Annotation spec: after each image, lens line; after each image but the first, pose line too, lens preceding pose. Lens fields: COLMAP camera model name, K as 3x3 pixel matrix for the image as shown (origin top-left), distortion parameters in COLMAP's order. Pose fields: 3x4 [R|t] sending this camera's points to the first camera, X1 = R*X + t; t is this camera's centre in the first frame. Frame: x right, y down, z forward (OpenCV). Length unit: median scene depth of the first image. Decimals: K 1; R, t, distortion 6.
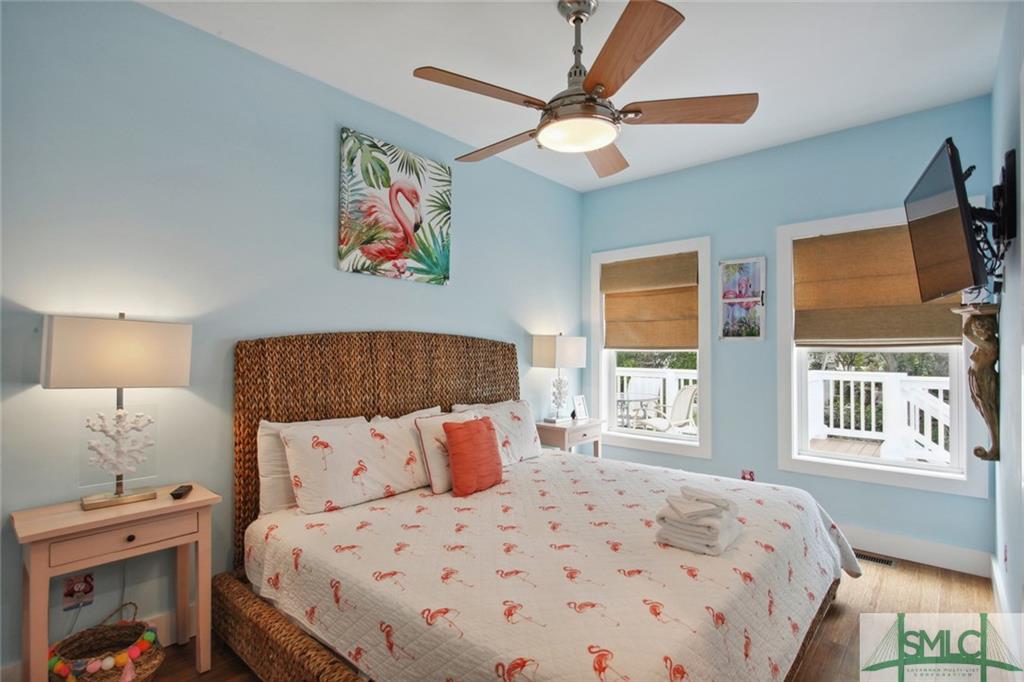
lens RADIAL K [[511.5, 0, 506.1], [0, 511.5, 345.5], [0, 0, 1]] dist [0.000734, 0.001673]
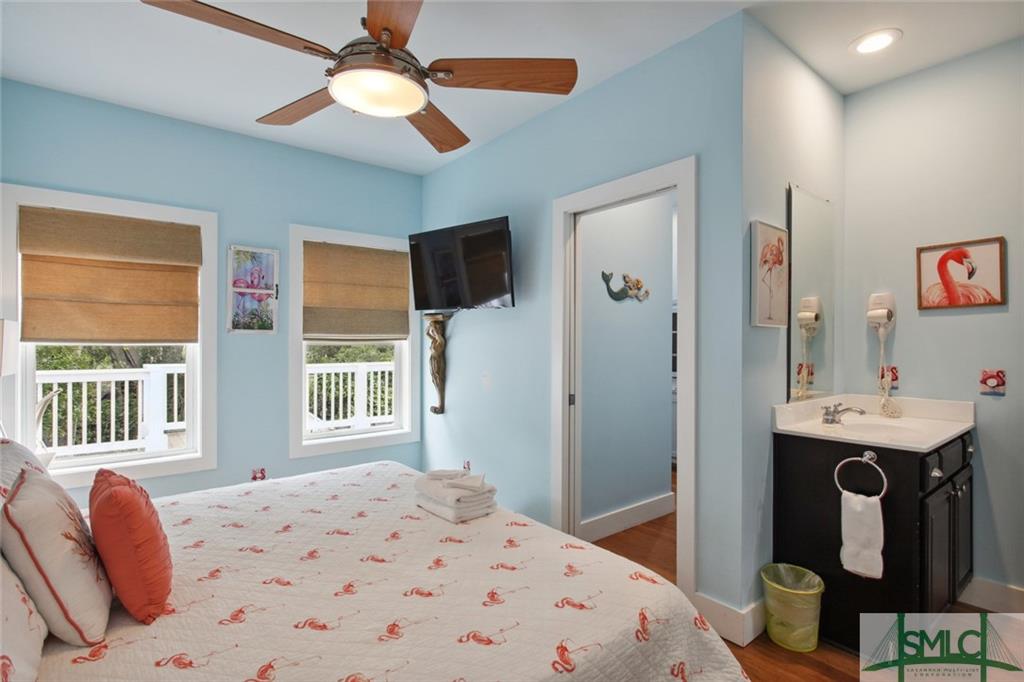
lens RADIAL K [[511.5, 0, 505.8], [0, 511.5, 337.2], [0, 0, 1]] dist [0.000734, 0.001673]
pose [[0.148258, 0.010476, 0.988893, -0.412105], [-0.008993, 0.999917, -0.009245, 0.001469], [-0.988908, -0.007523, 0.148339, 0.403529]]
